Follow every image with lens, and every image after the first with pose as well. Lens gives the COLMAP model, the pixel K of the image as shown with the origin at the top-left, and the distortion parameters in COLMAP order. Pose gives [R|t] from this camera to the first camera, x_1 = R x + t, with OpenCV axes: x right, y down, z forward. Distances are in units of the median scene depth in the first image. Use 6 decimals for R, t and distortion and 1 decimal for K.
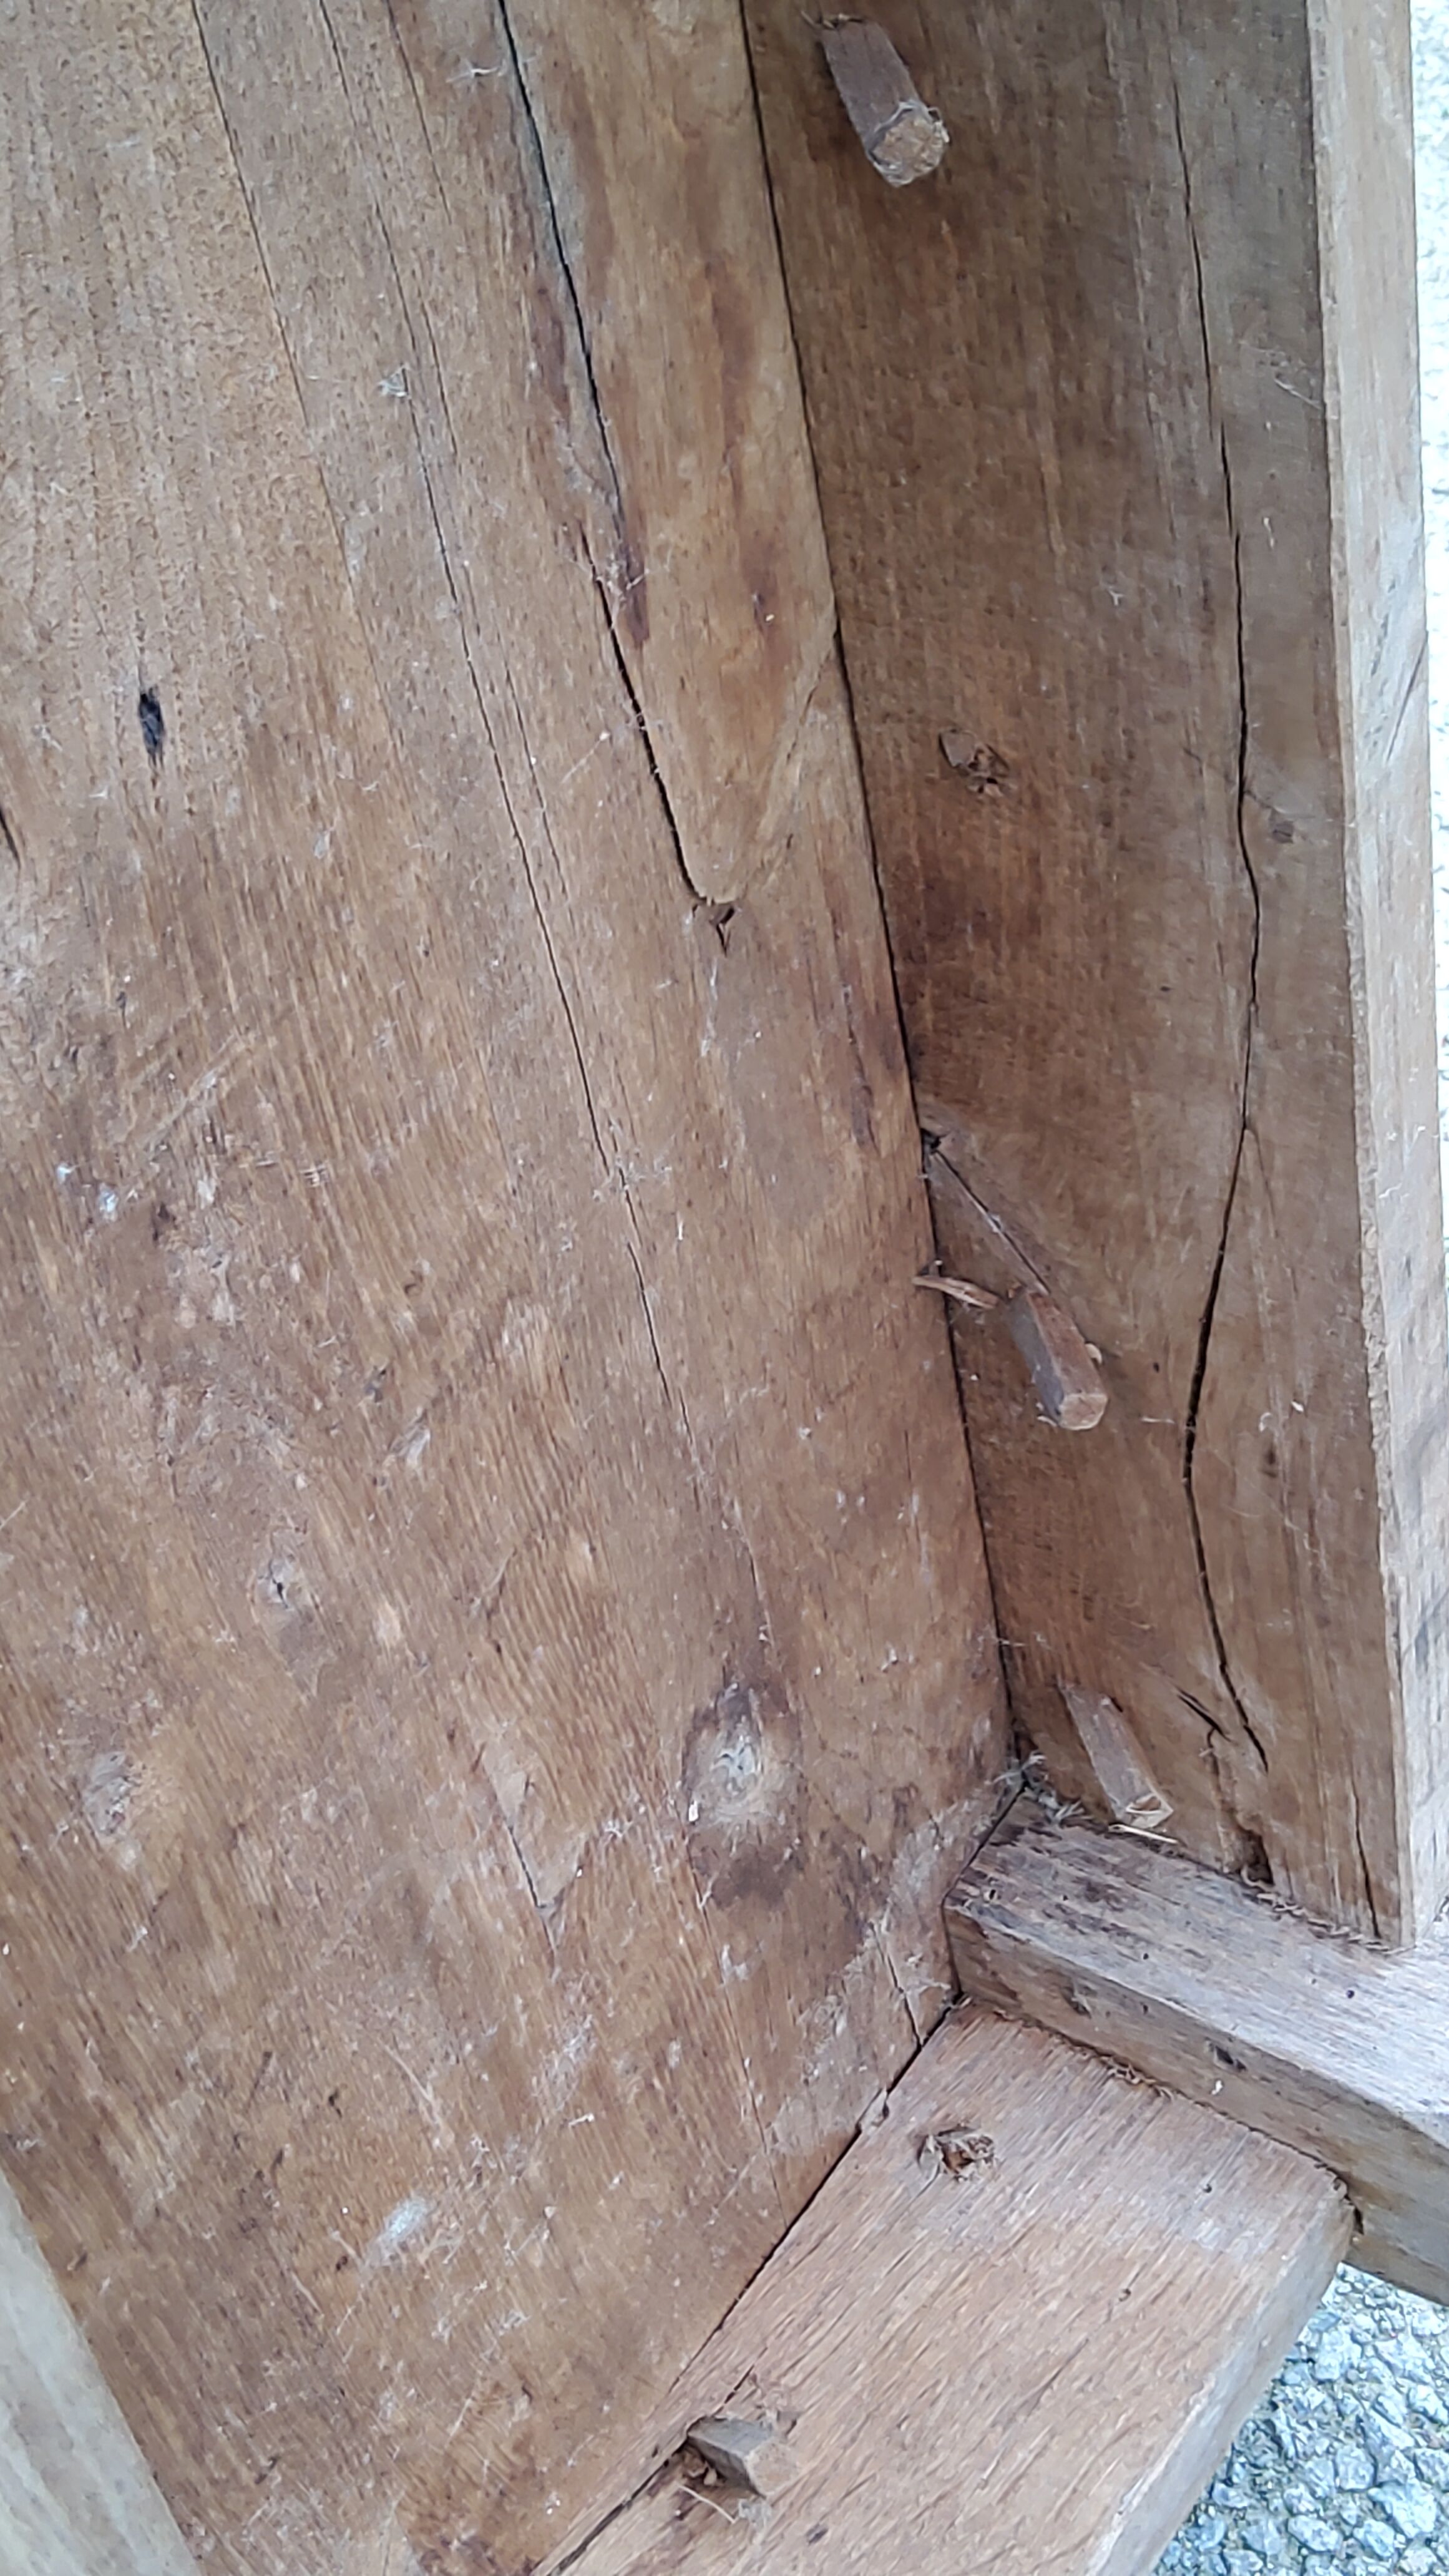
lens RADIAL K [[3822.9, 0, 724.5], [0, 3822.9, 1288.0], [0, 0, 1]] dist [0.203402, -0.573854]
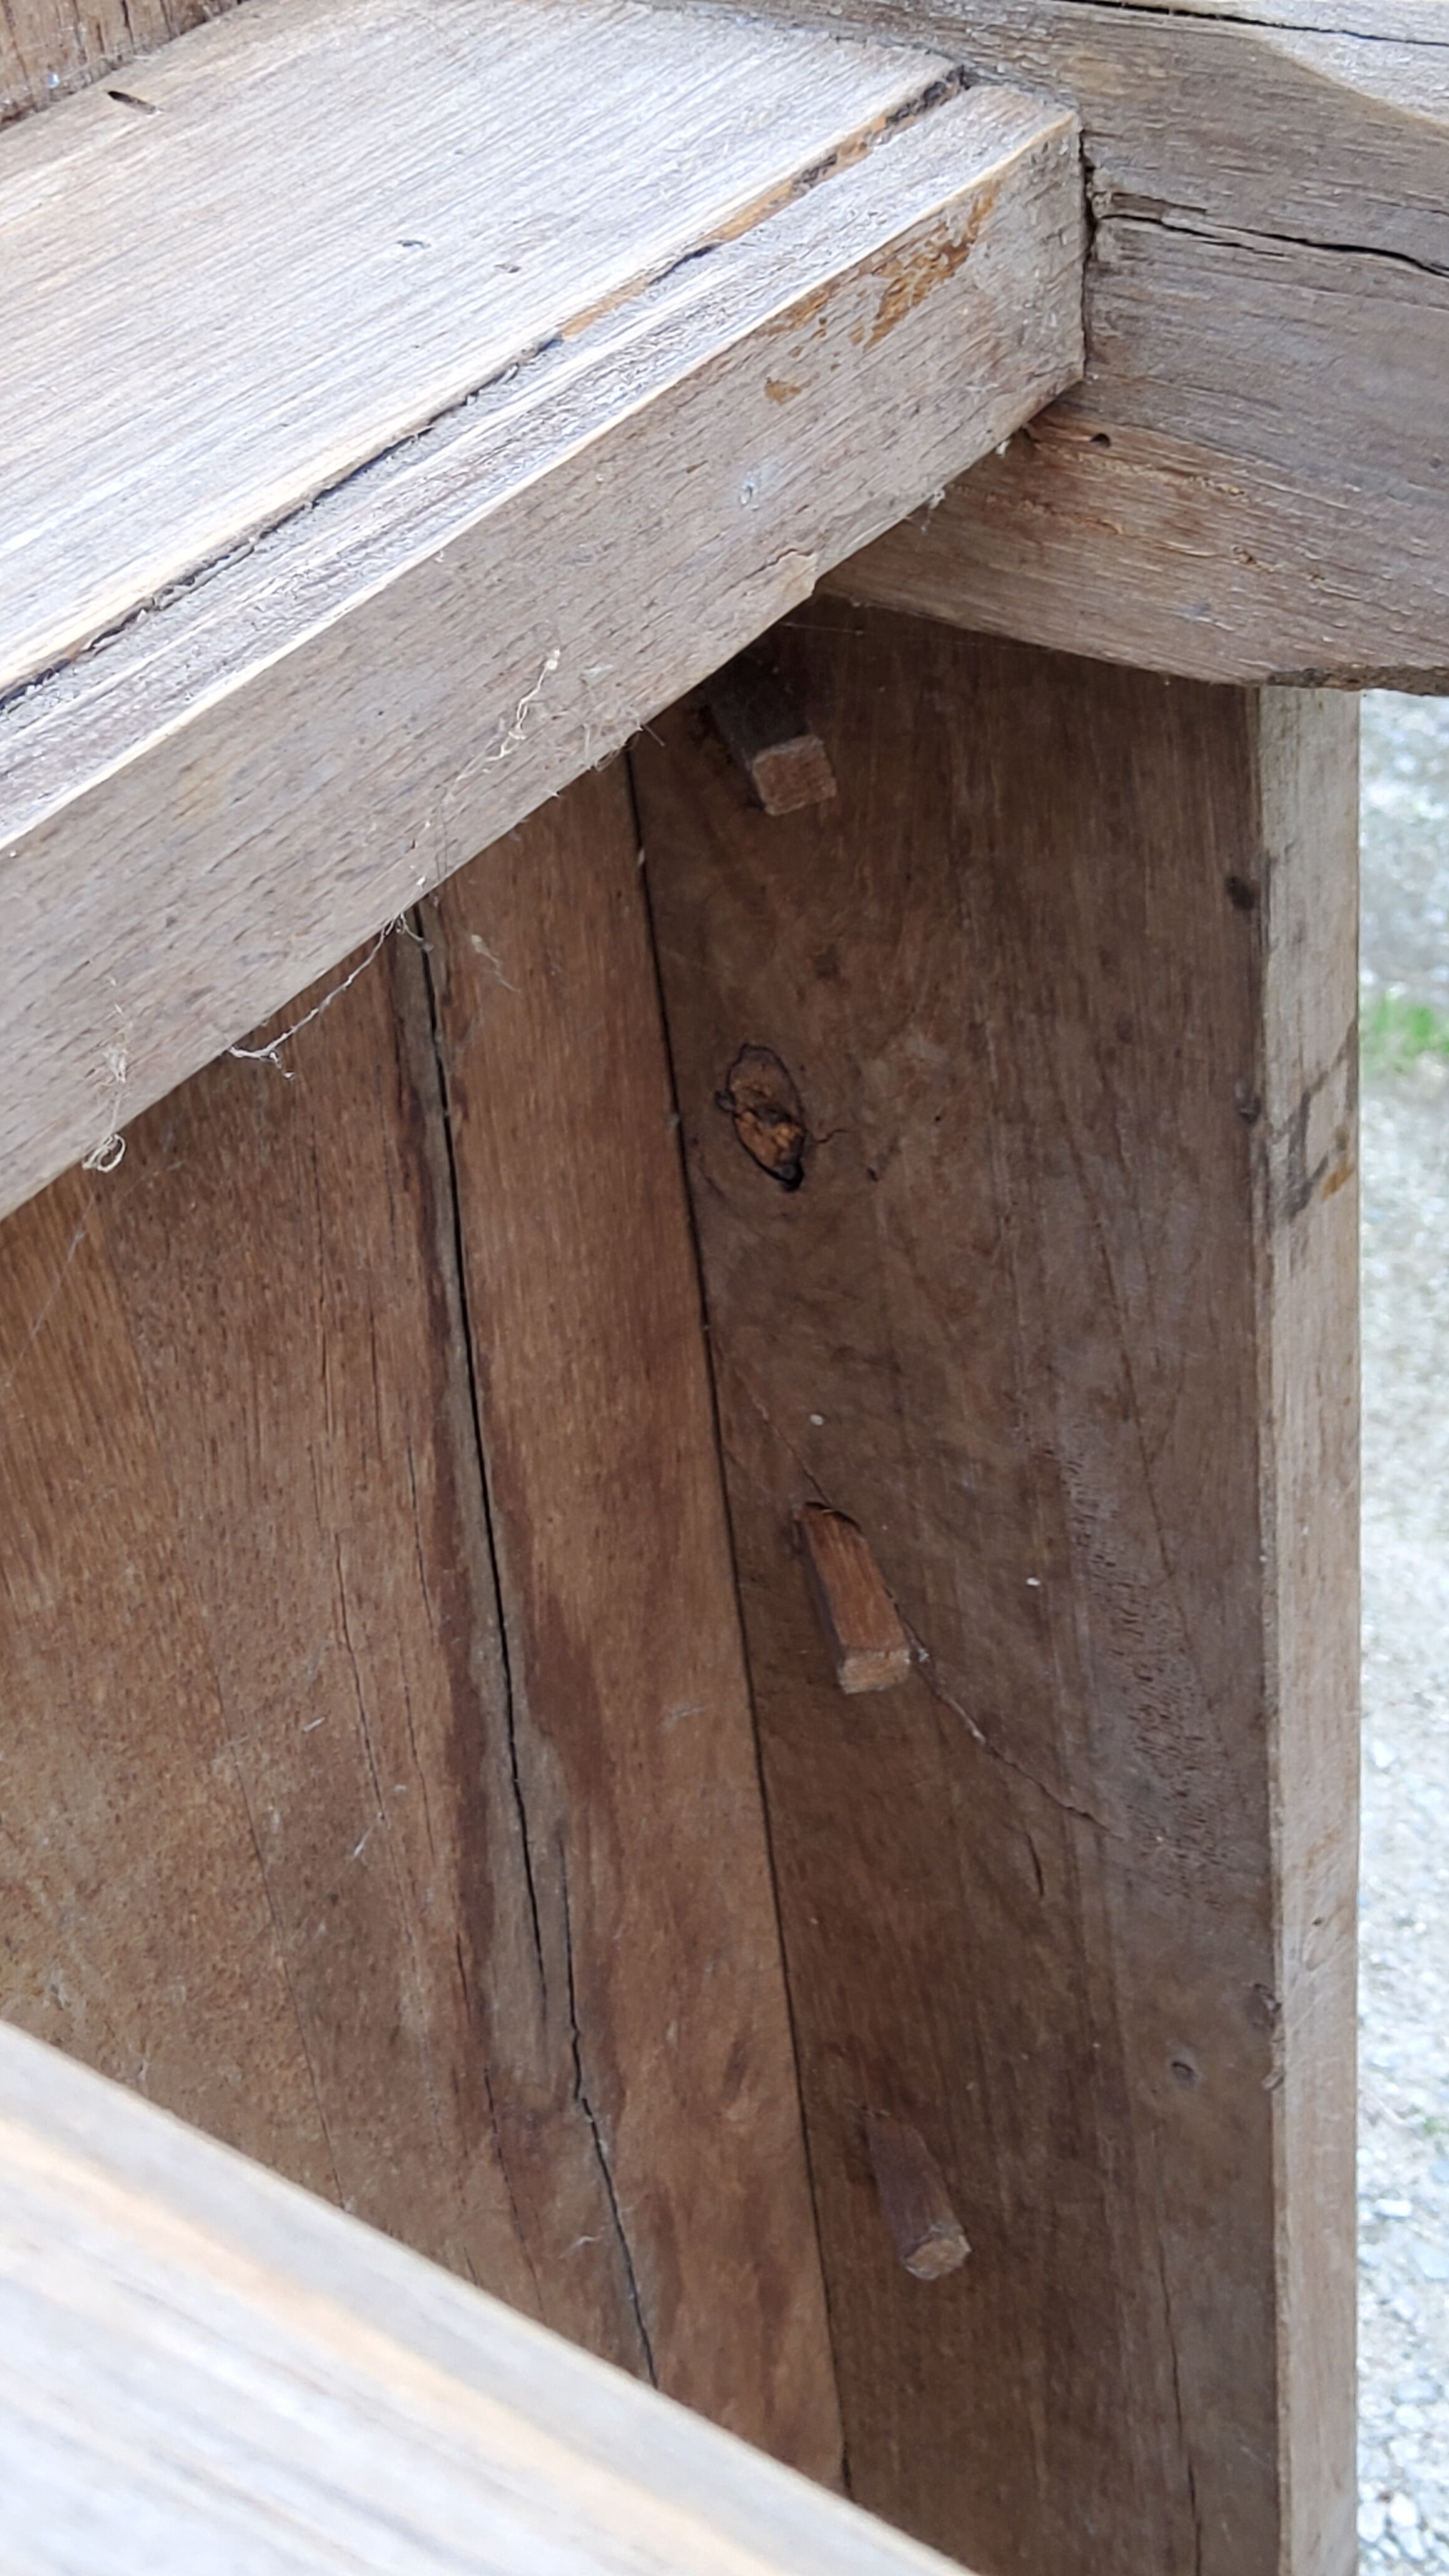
lens RADIAL K [[3822.9, 0, 724.5], [0, 3822.9, 1288.0], [0, 0, 1]] dist [0.203402, -0.573854]
pose [[0.998103, 0.055352, 0.026943, -0.062668], [-0.052290, 0.993256, -0.103485, -0.440042], [-0.032490, 0.101880, 0.994266, -0.201535]]
